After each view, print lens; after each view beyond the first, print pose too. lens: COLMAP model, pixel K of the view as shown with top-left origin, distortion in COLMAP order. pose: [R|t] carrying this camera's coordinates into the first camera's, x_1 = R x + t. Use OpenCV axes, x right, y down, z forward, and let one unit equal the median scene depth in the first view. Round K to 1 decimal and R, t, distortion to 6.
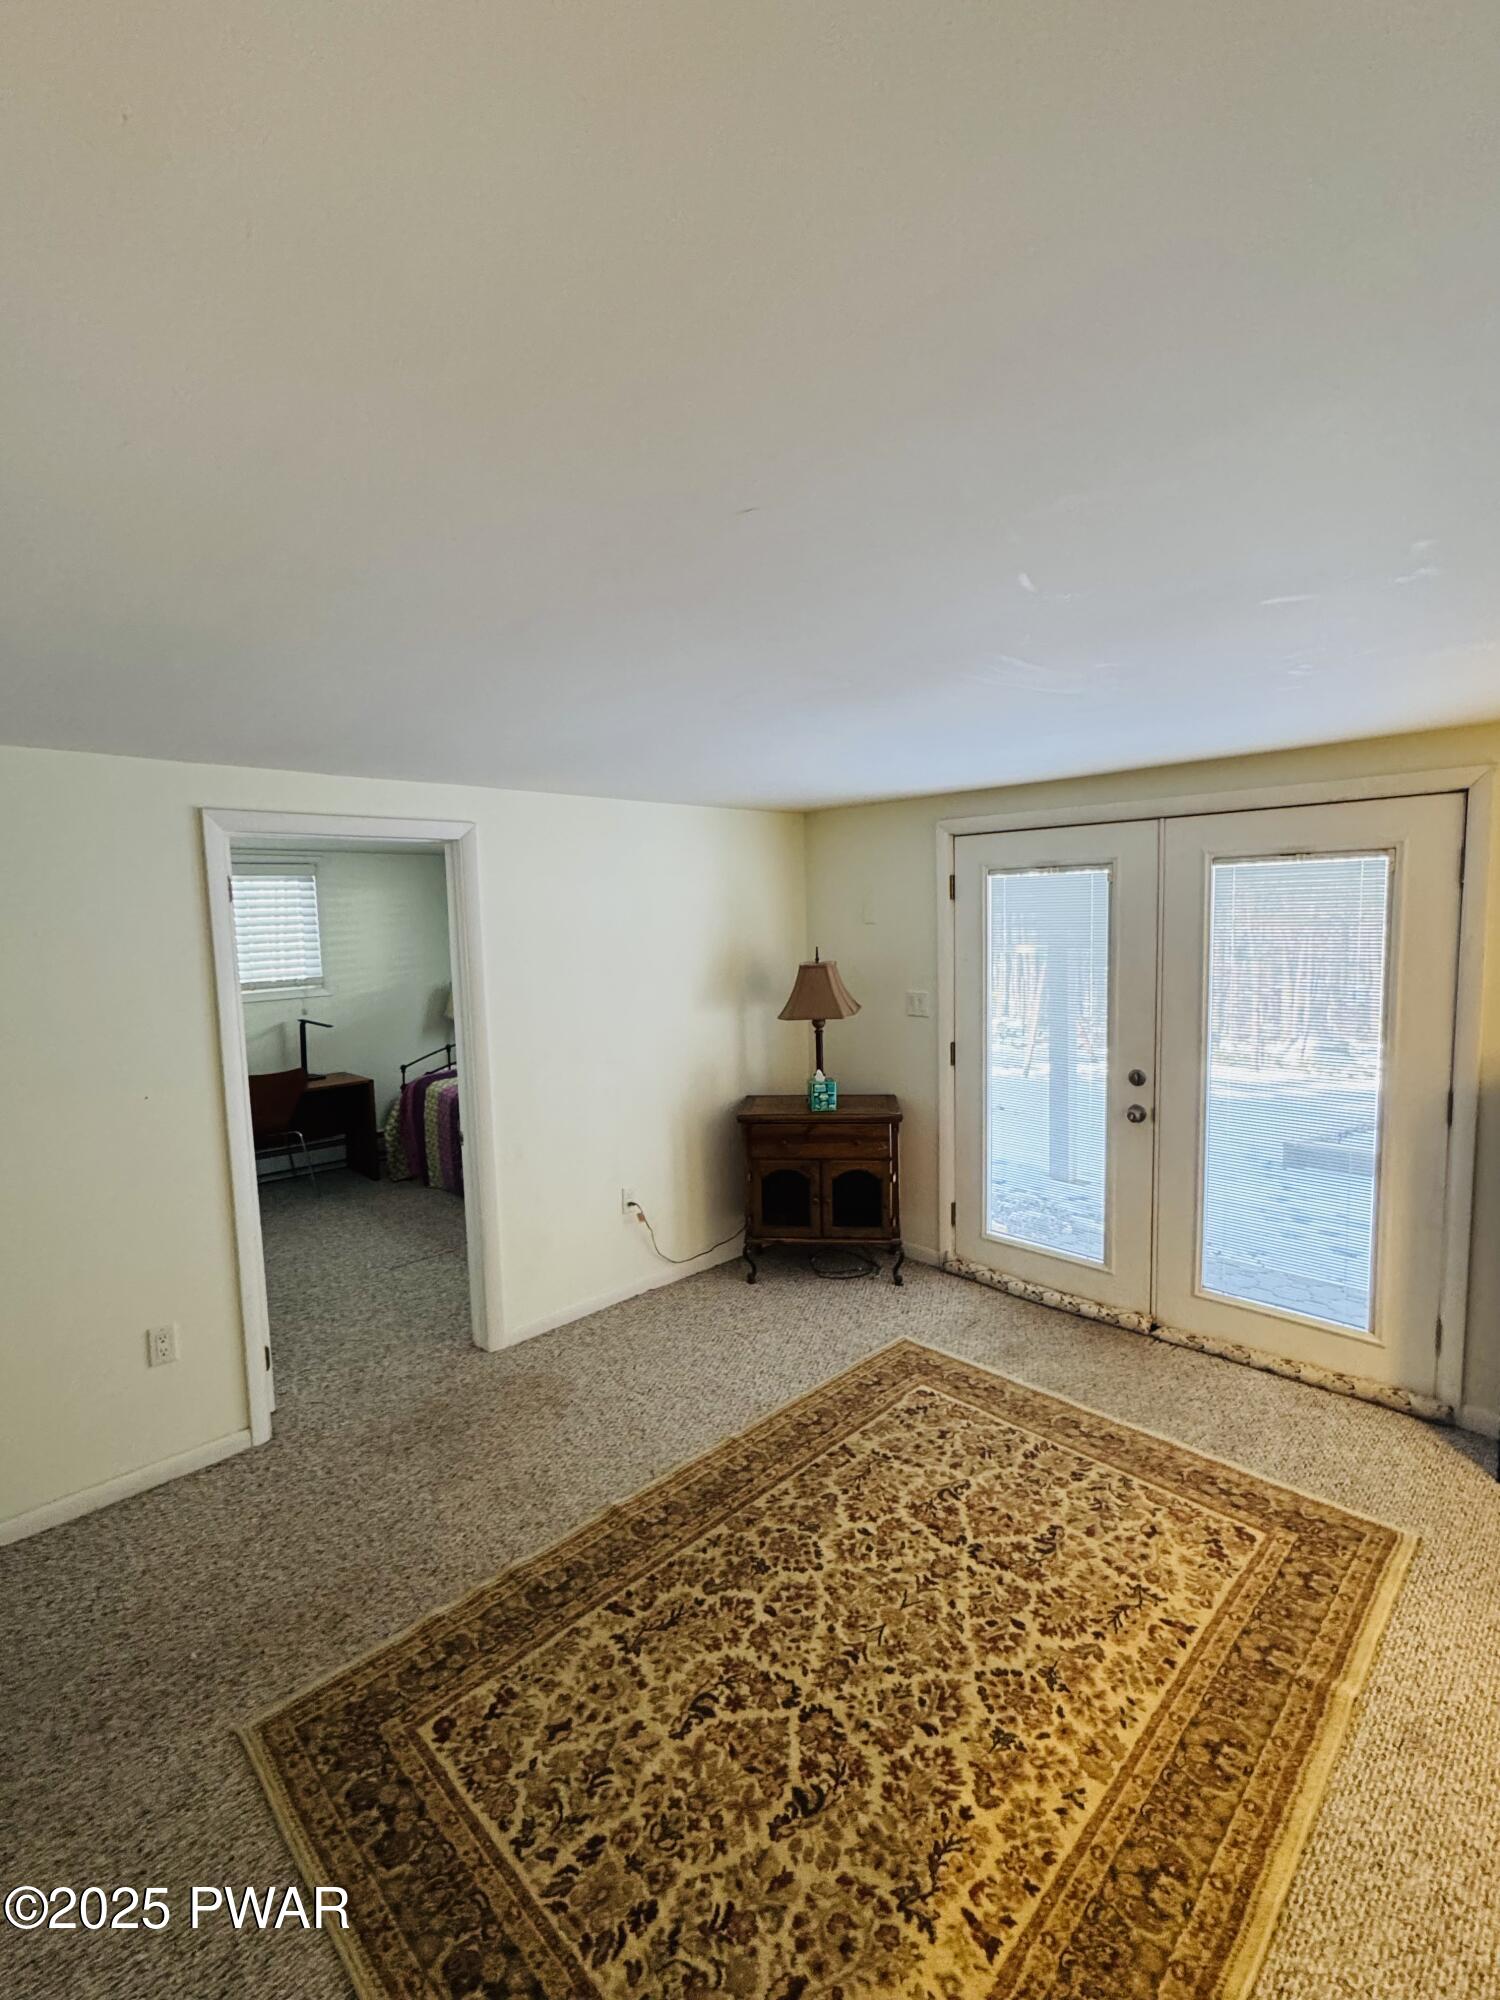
lens RADIAL K [[894.3, 0, 750.0], [0, 894.3, 1000.0], [0, 0, 1]] dist [-0.003501, -0.000156]
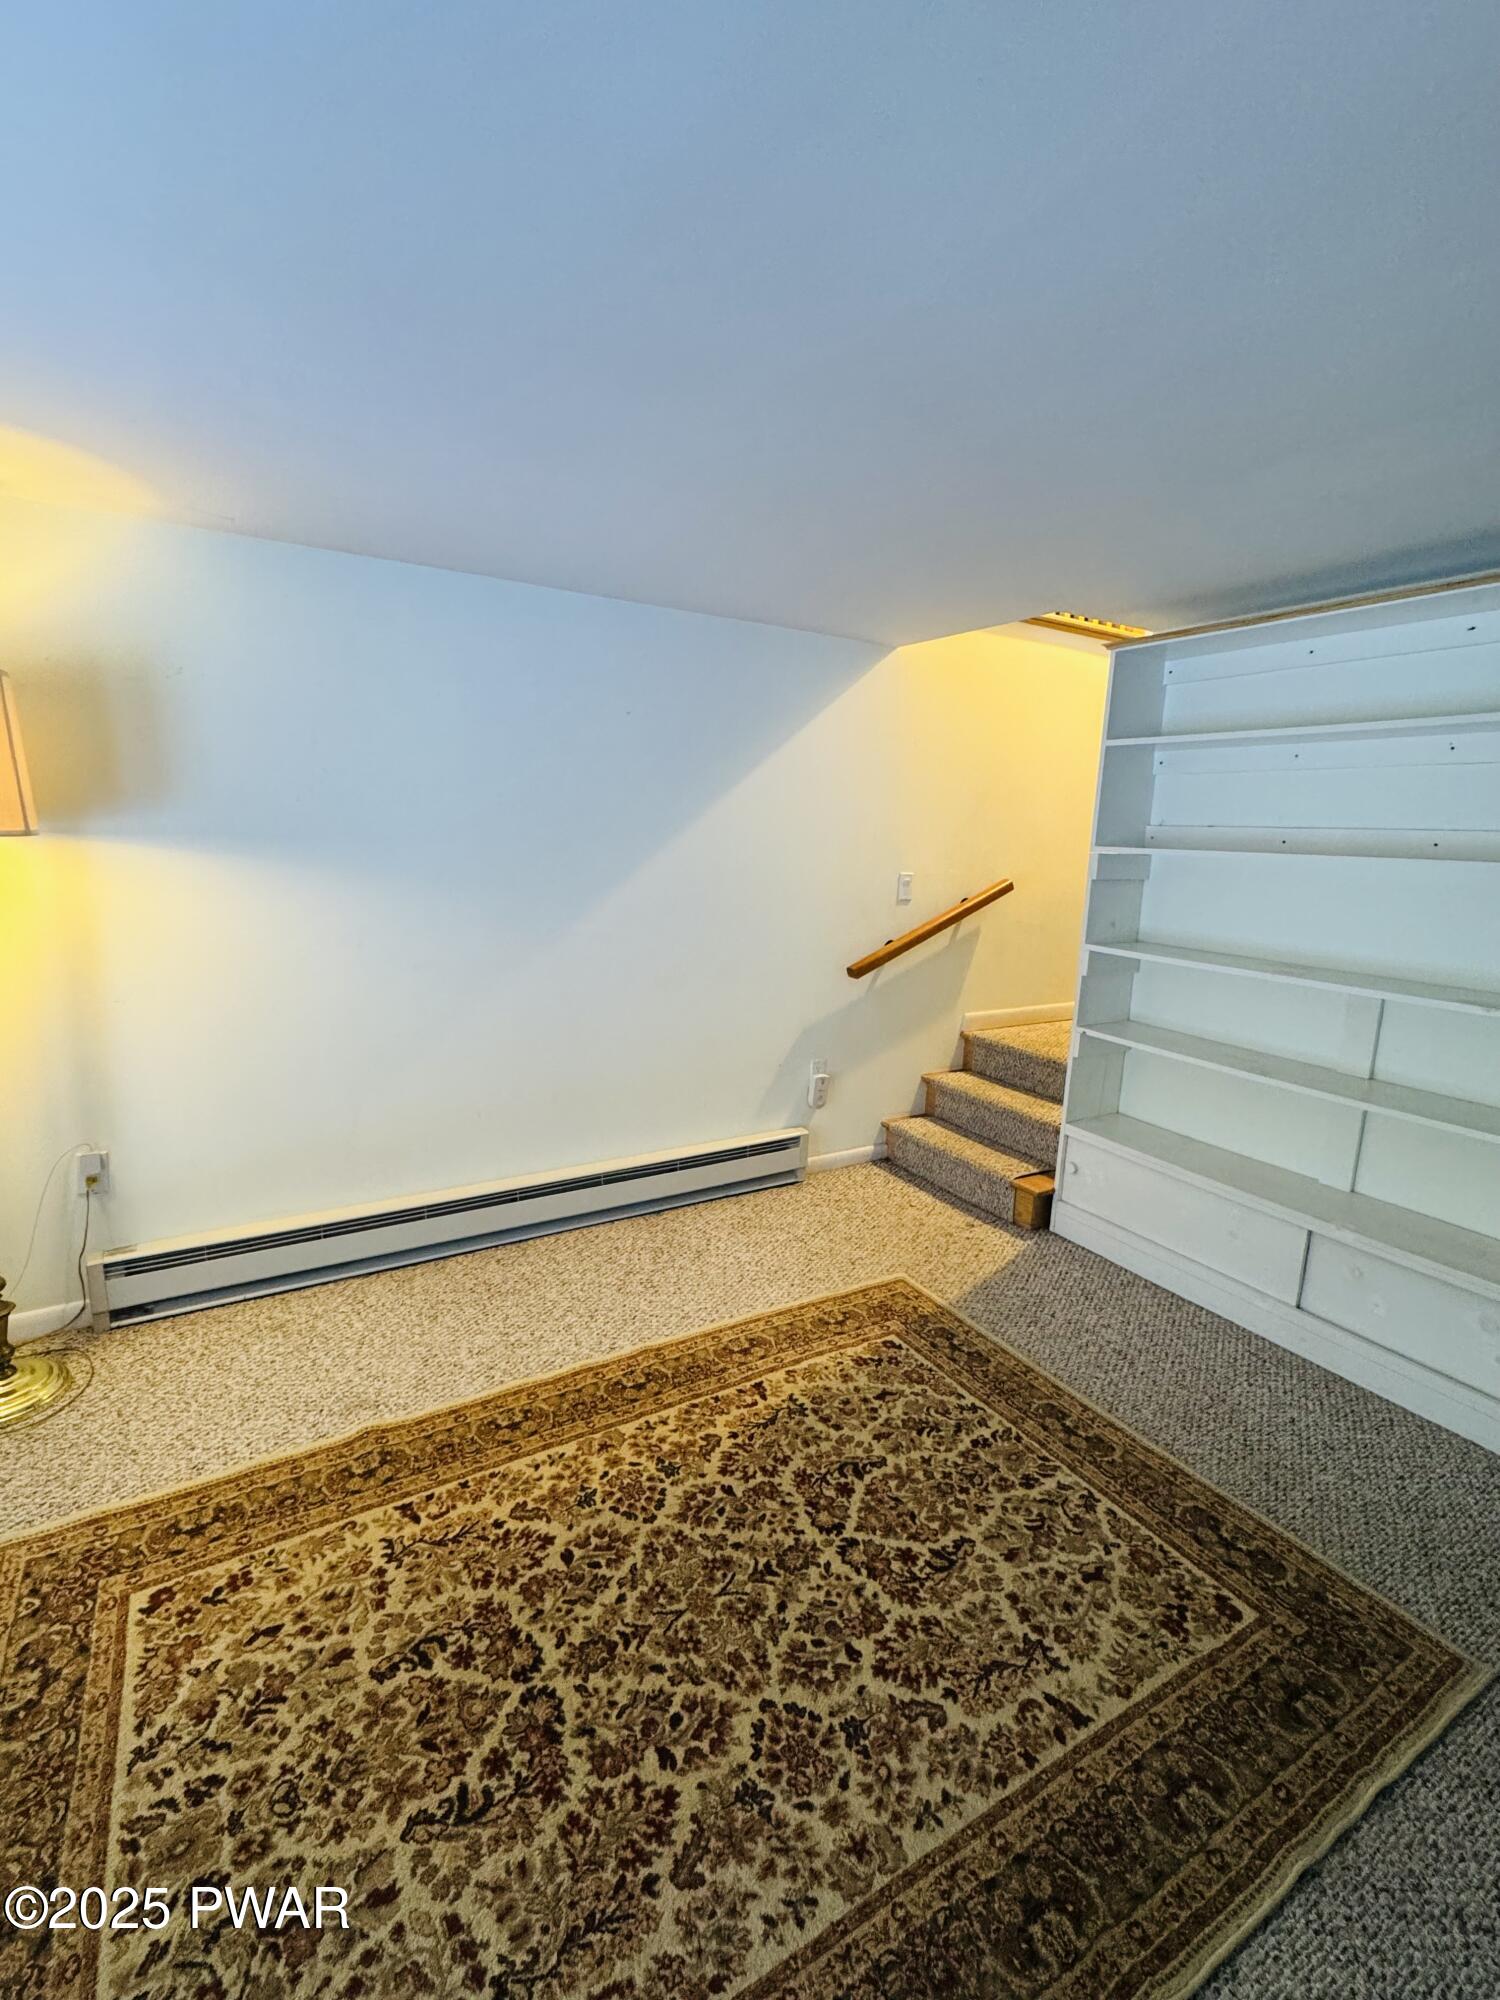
lens RADIAL K [[894.3, 0, 750.0], [0, 894.3, 1000.0], [0, 0, 1]] dist [-0.003501, -0.000156]
pose [[-0.971380, -0.052918, 0.231561, -0.038631], [0.013929, 0.960500, 0.277930, -0.046345], [-0.237122, 0.273201, -0.932274, 1.600021]]
